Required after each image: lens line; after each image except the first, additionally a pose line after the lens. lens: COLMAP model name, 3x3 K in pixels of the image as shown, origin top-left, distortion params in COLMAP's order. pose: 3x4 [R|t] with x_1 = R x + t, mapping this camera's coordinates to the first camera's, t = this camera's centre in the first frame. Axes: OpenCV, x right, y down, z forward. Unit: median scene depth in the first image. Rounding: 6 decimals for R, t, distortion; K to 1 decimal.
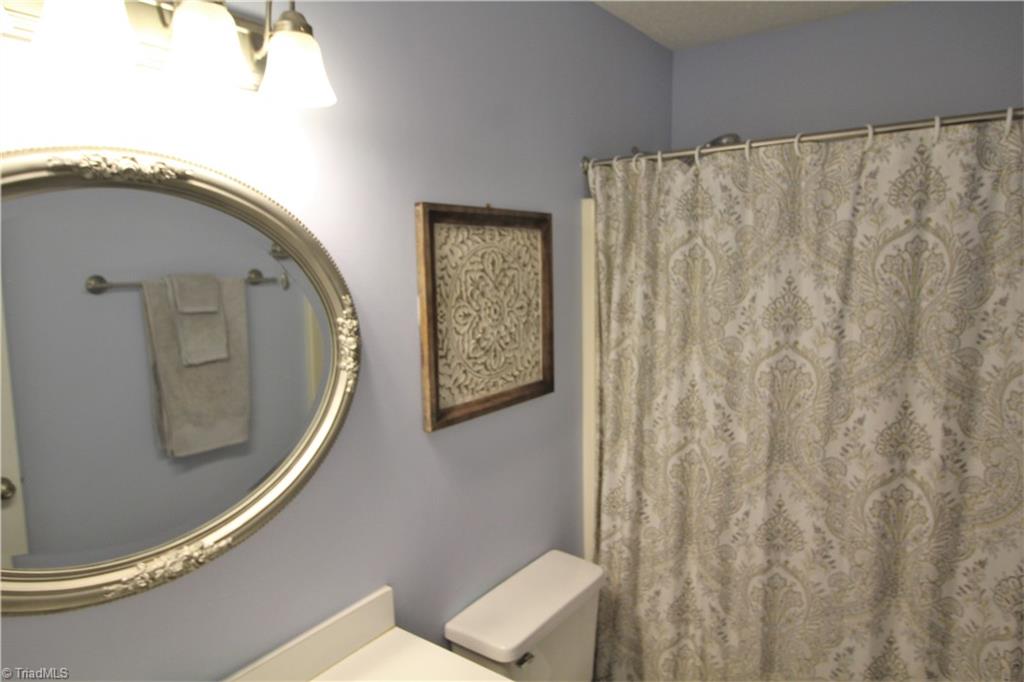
lens RADIAL K [[627.9, 0, 509.3], [0, 627.9, 338.9], [0, 0, 1]] dist [0.016401, -0.005514]
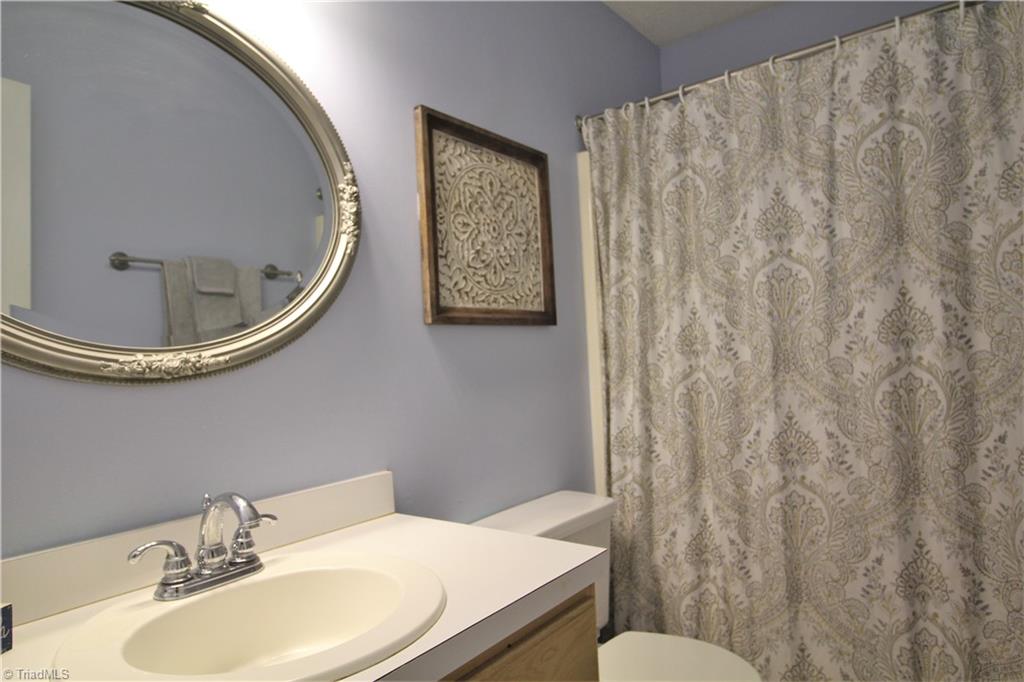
lens RADIAL K [[627.9, 0, 511.1], [0, 627.9, 331.4], [0, 0, 1]] dist [0.016401, -0.005514]
pose [[0.999200, -0.031029, -0.025219, 0.026658], [0.026588, 0.986669, -0.160553, 0.289724], [0.029864, 0.159754, 0.986705, 0.001725]]
